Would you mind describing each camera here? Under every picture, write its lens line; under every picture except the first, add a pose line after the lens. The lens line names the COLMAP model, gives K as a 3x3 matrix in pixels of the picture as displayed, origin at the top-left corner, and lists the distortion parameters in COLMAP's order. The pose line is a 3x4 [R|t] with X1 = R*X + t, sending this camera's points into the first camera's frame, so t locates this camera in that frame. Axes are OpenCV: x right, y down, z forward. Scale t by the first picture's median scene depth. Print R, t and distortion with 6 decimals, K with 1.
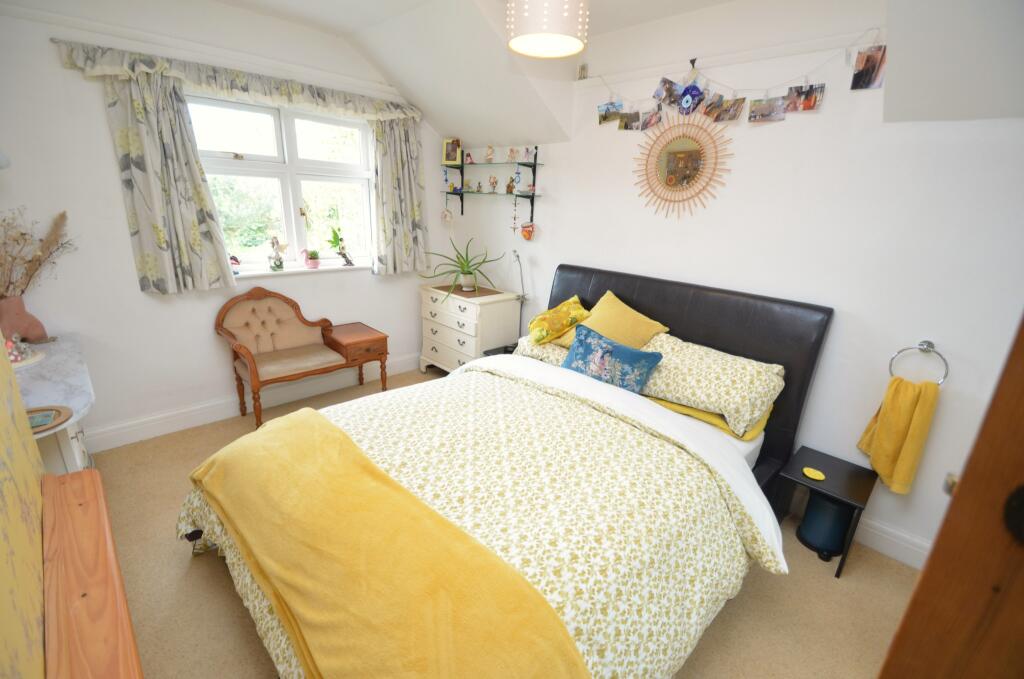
lens RADIAL K [[455.3, 0, 513.4], [0, 455.3, 342.0], [0, 0, 1]] dist [0.001756, -0.000060]
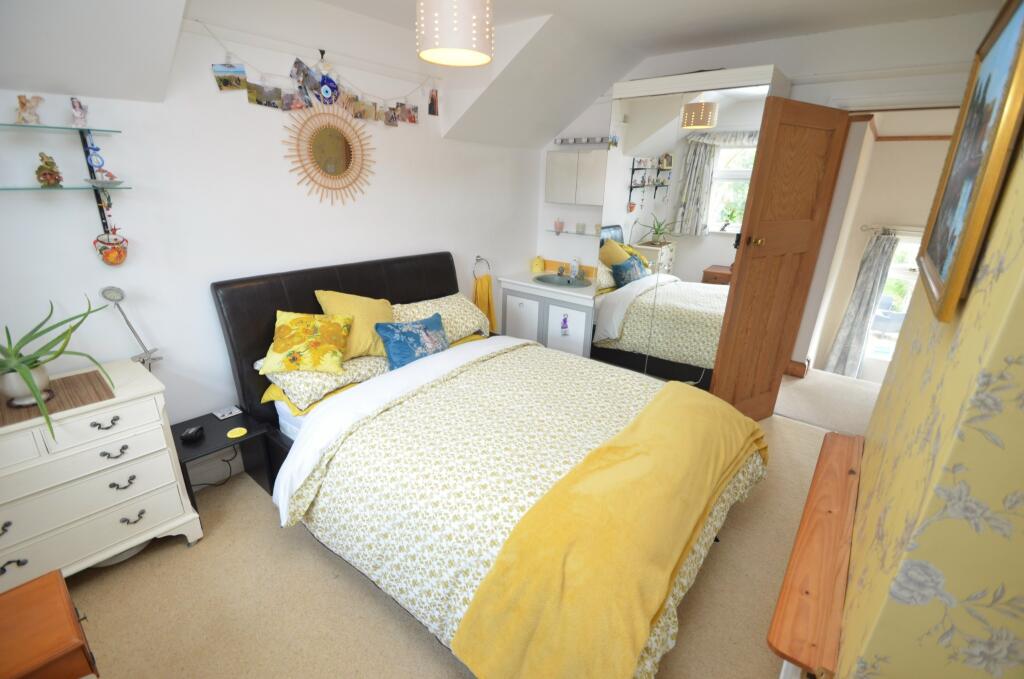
lens RADIAL K [[455.3, 0, 513.5], [0, 455.3, 339.1], [0, 0, 1]] dist [0.001756, -0.000060]
pose [[-0.118842, -0.371539, 0.920780, -0.835041], [0.266048, 0.881526, 0.390038, -0.325399], [-0.956606, 0.291325, -0.005915, 0.769862]]
